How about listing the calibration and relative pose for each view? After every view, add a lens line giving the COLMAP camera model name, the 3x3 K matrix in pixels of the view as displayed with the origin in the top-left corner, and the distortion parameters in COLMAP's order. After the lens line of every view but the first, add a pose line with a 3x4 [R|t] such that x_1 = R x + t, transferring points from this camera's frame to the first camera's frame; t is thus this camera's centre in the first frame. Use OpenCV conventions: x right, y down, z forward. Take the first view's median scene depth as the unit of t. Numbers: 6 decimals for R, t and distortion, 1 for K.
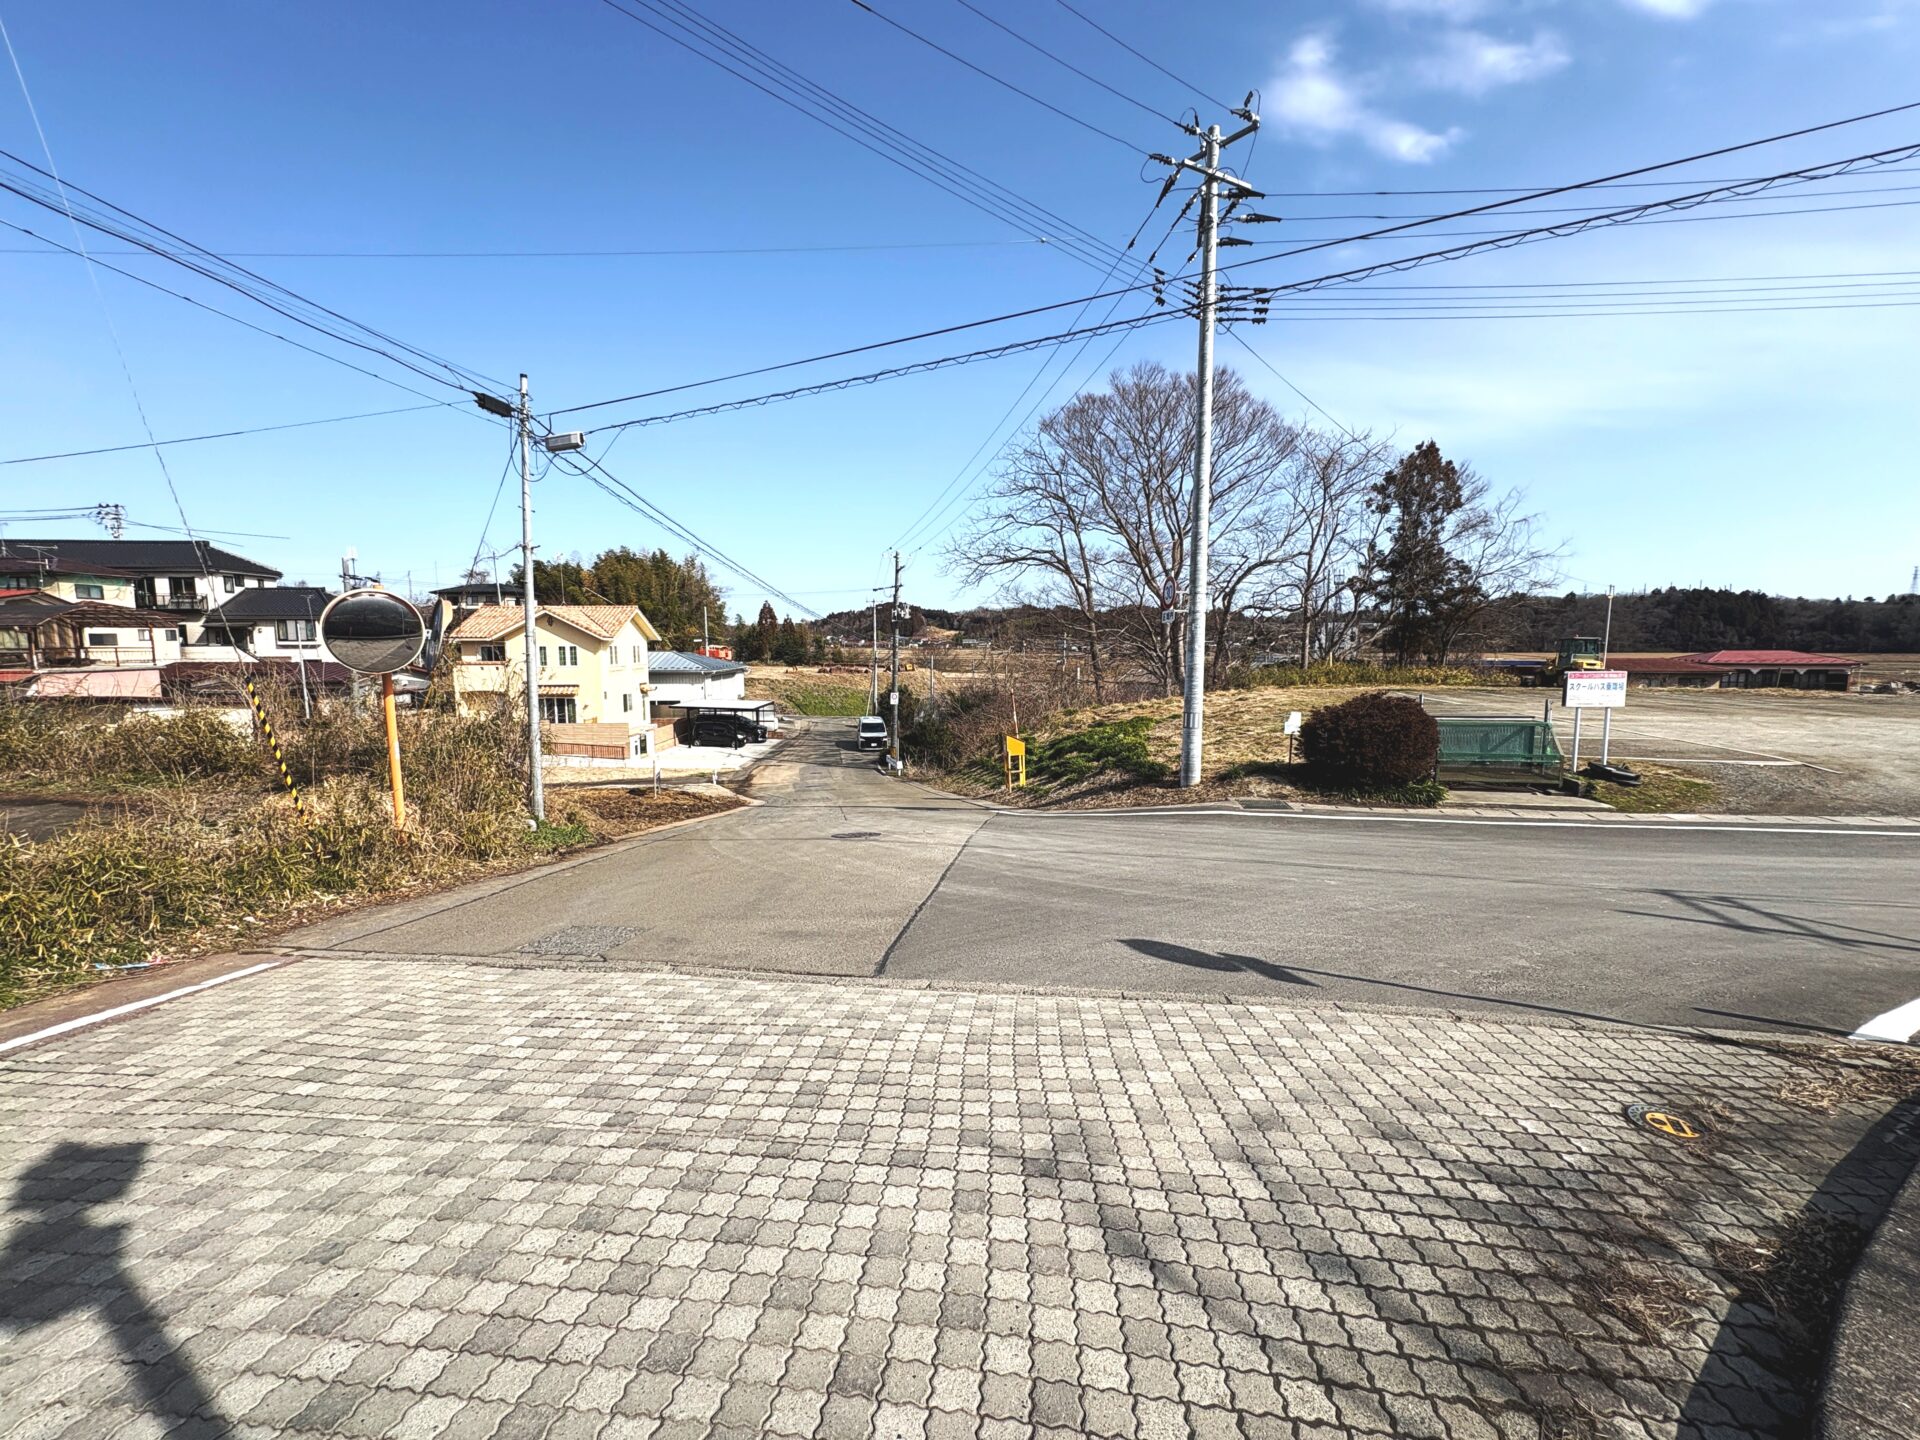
lens RADIAL K [[763.0, 0, 958.2], [0, 763.0, 718.0], [0, 0, 1]] dist [0.000142, 0.000203]
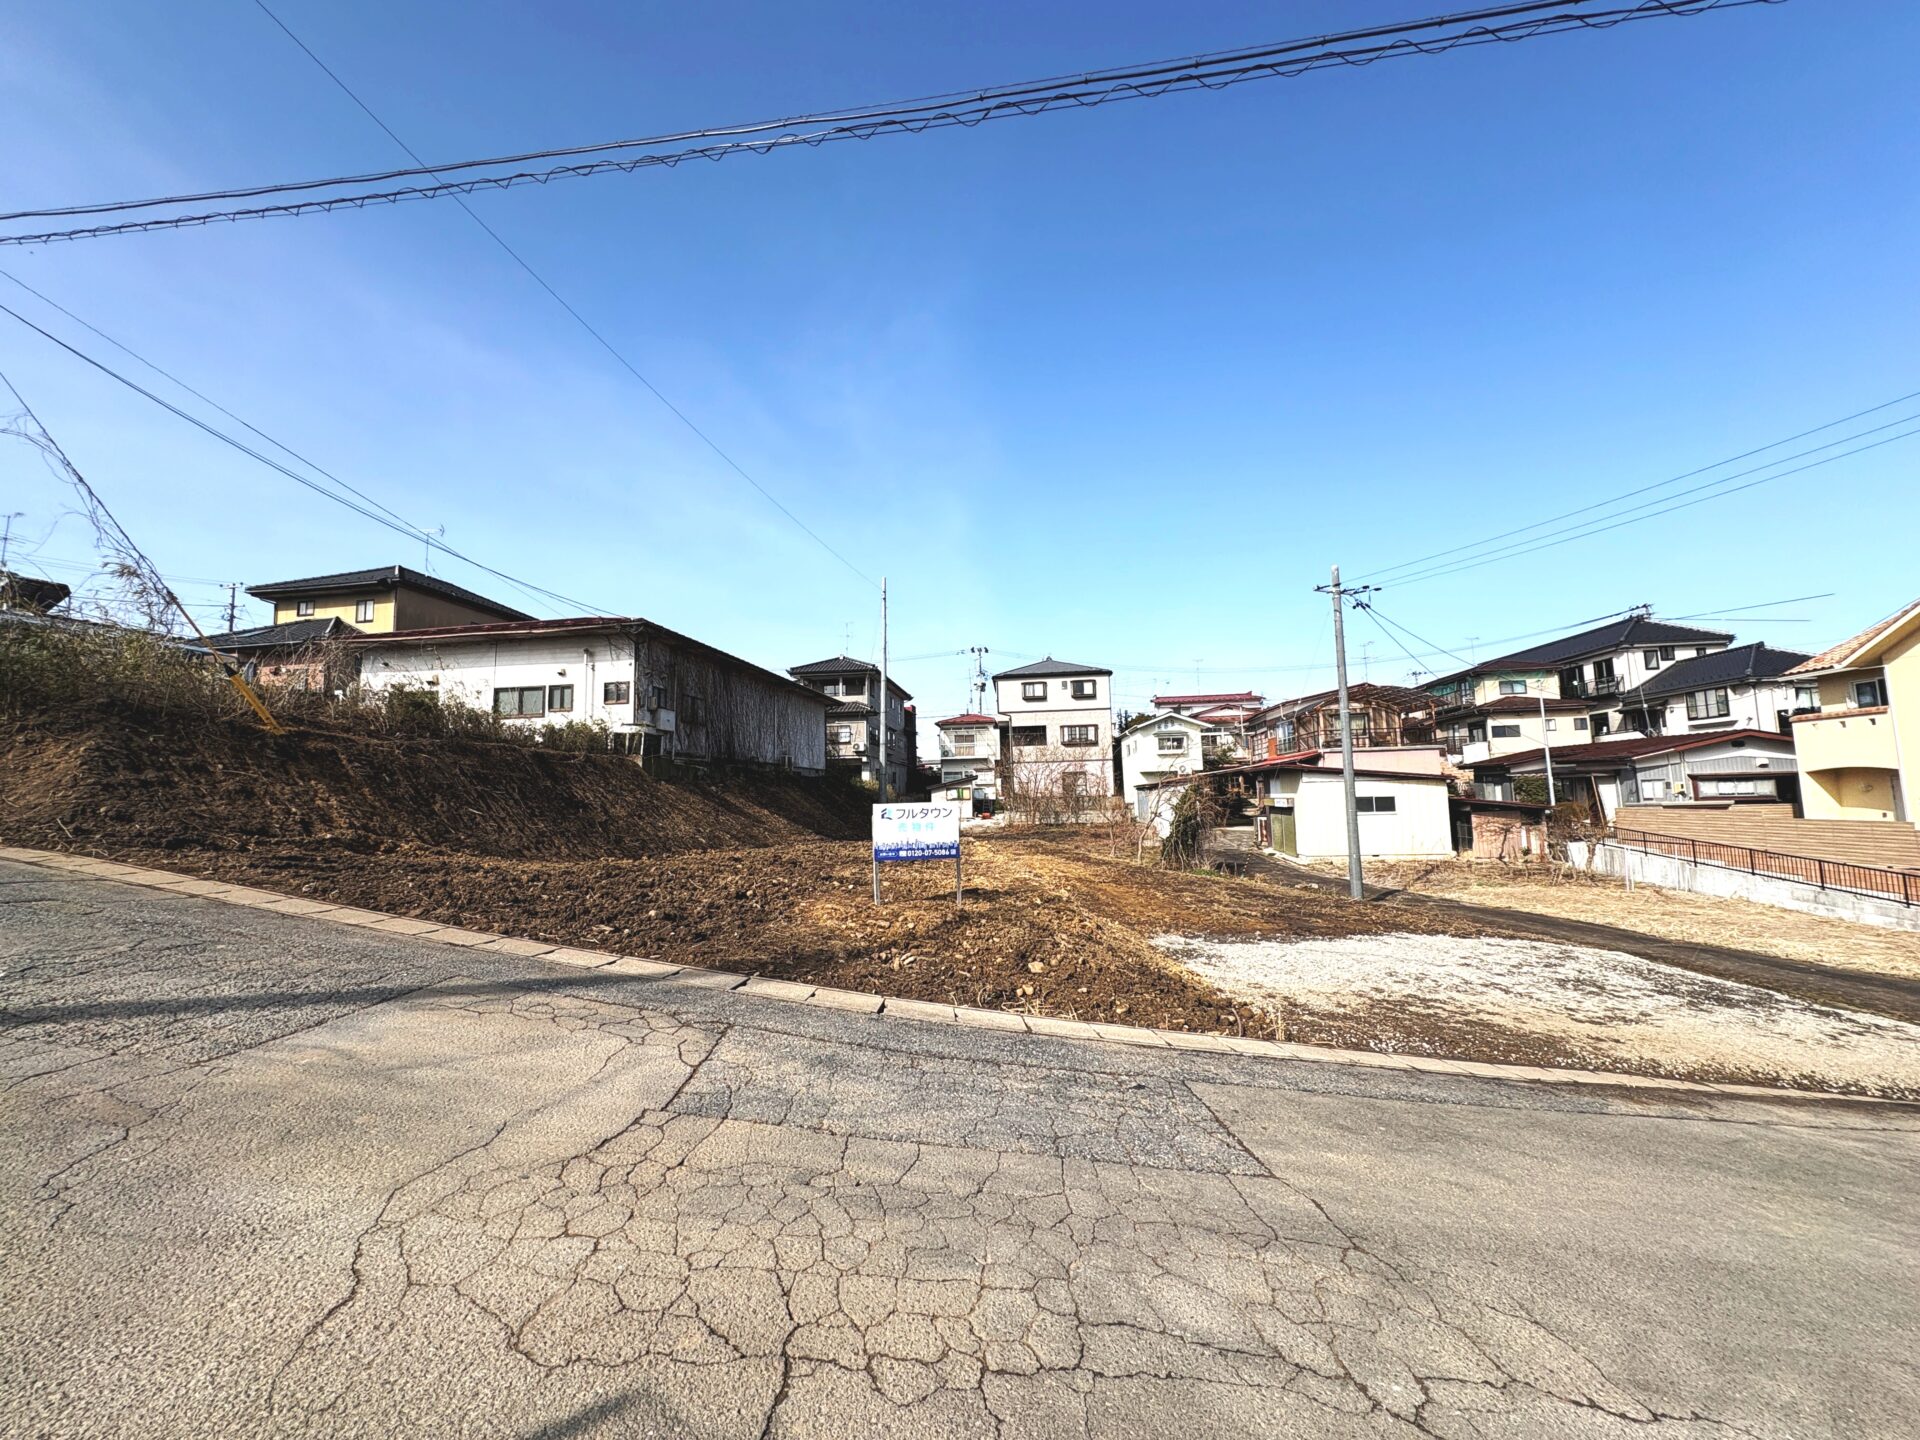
lens RADIAL K [[763.0, 0, 965.0], [0, 763.0, 718.5], [0, 0, 1]] dist [0.000142, 0.000203]
pose [[-0.173793, -0.095977, -0.980094, -0.009239], [-0.073245, 0.993743, -0.084326, 0.018182], [0.982055, 0.057132, -0.179735, 0.483321]]
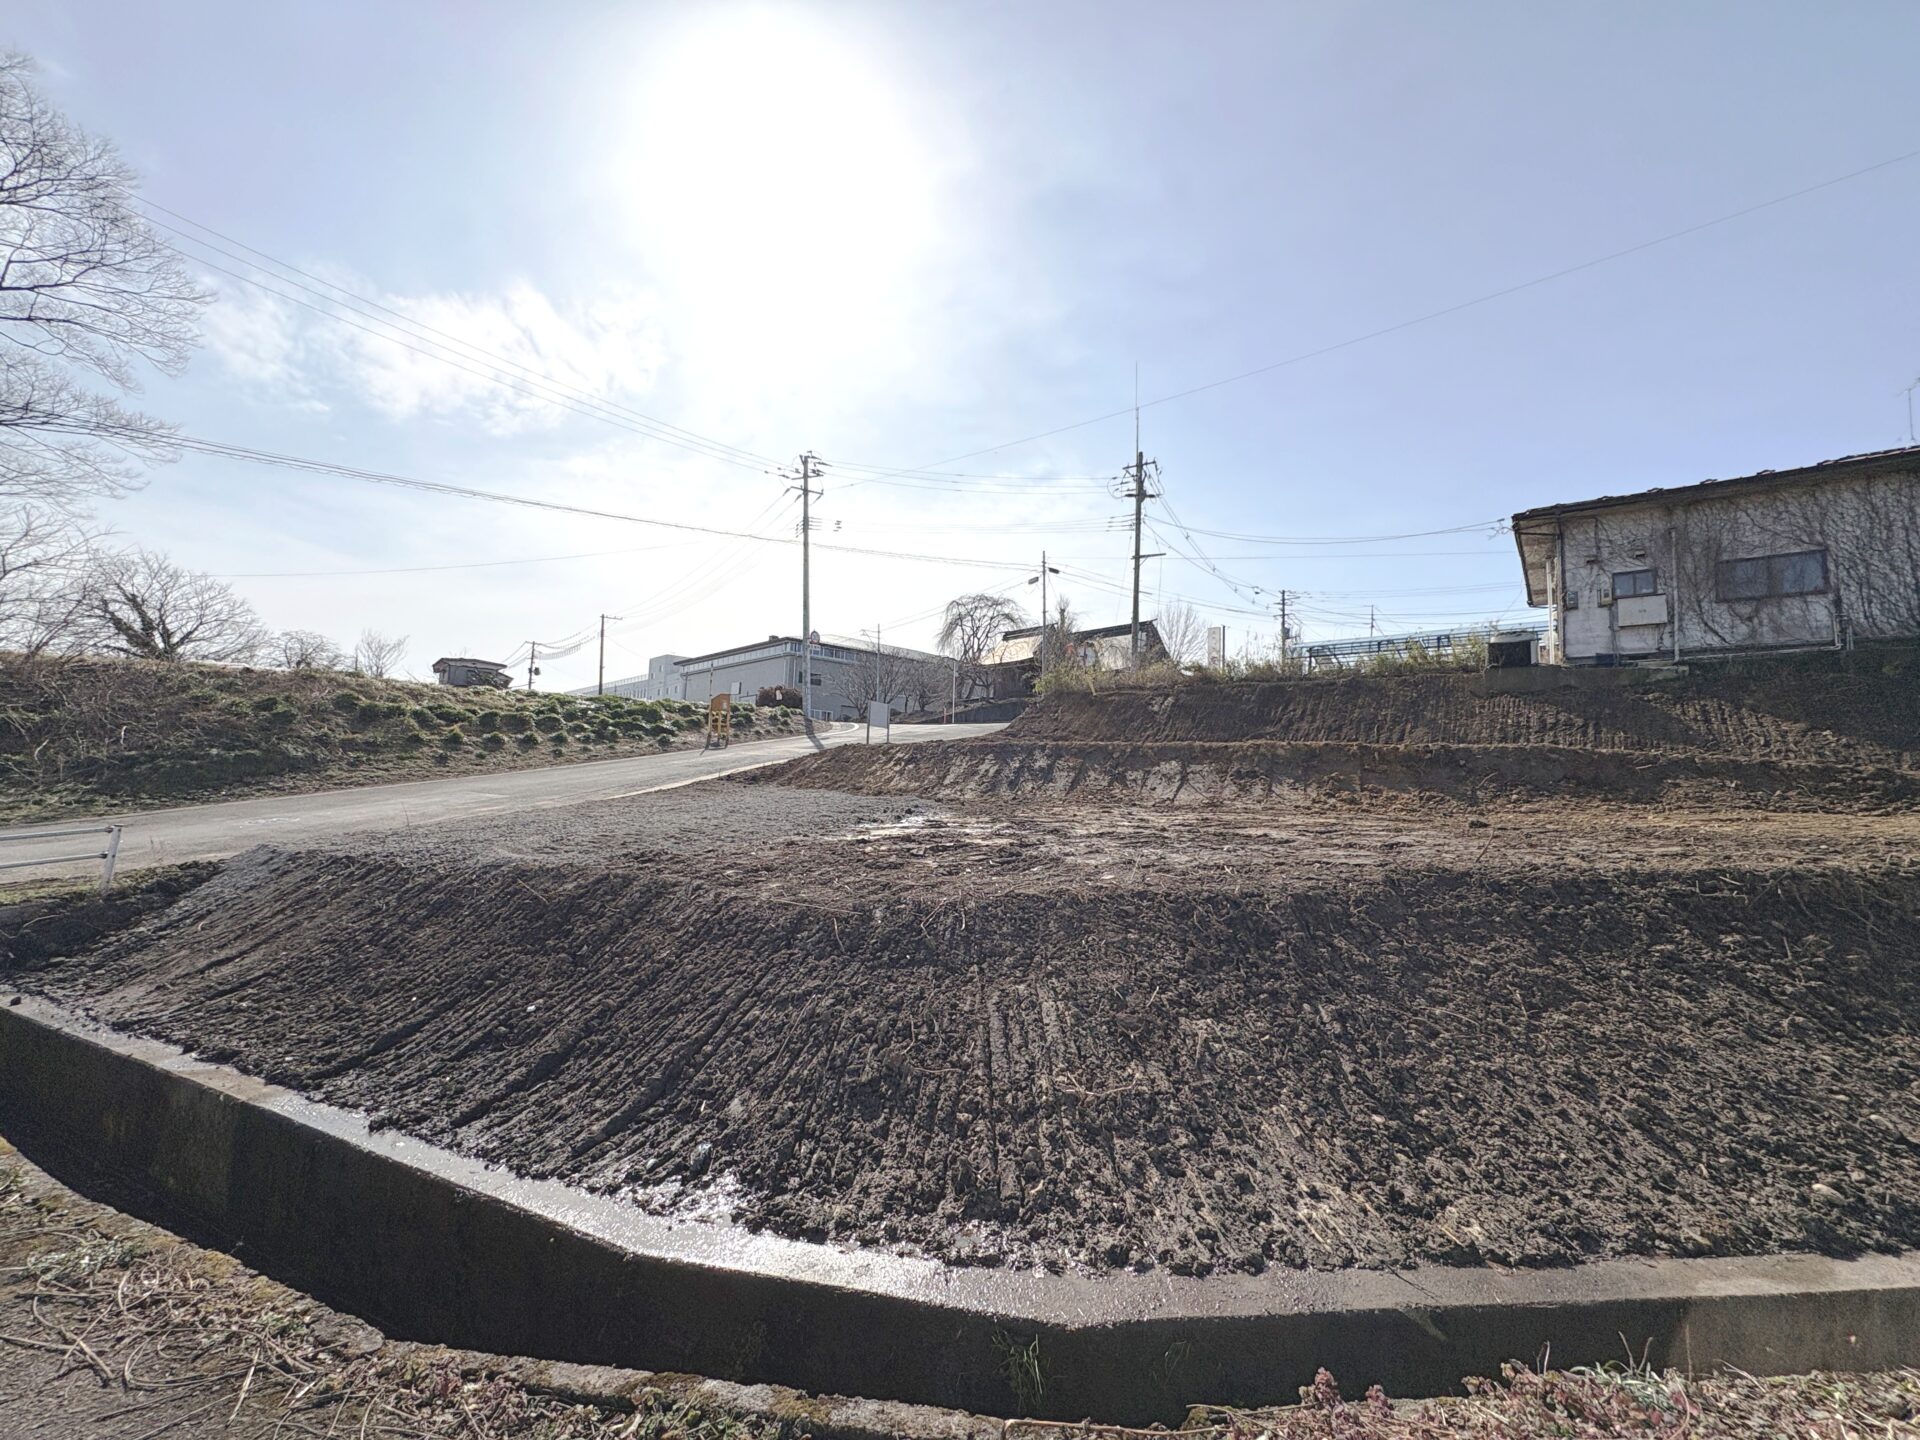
lens RADIAL K [[763.0, 0, 961.4], [0, 763.0, 733.5], [0, 0, 1]] dist [0.000142, 0.000203]
pose [[-0.752396, 0.020464, 0.658393, -0.457396], [0.034483, 0.999370, 0.008345, 0.037085], [-0.657808, 0.028982, -0.752628, 0.706828]]
